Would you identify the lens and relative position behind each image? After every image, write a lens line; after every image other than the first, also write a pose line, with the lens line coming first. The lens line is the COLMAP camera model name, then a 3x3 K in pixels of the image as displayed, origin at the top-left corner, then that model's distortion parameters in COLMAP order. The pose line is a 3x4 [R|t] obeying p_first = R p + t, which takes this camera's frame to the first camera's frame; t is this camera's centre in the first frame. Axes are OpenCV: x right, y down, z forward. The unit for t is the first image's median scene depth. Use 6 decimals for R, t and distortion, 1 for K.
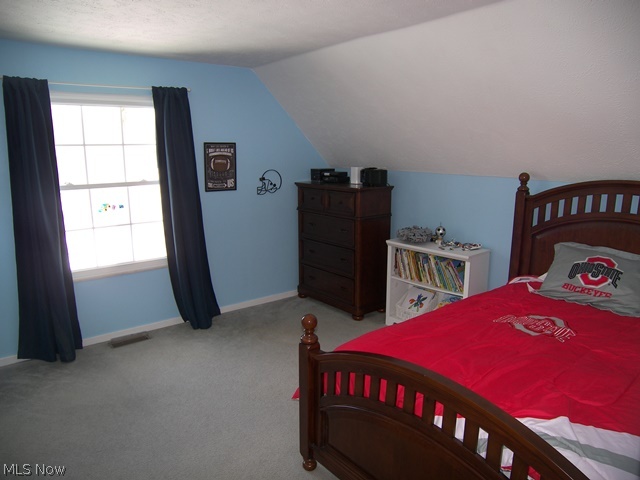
lens RADIAL K [[455.1, 0, 320.0], [0, 455.1, 240.0], [0, 0, 1]] dist [-0.002054, 0.000044]
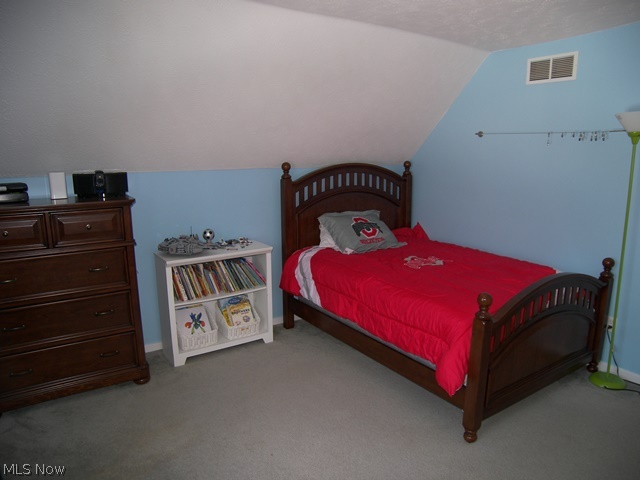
lens RADIAL K [[455.1, 0, 320.0], [0, 455.1, 240.0], [0, 0, 1]] dist [-0.002054, 0.000044]
pose [[0.151998, -0.214949, 0.964725, -0.668761], [0.200207, 0.962527, 0.182915, -0.151040], [-0.967891, 0.165342, 0.189337, 0.729069]]
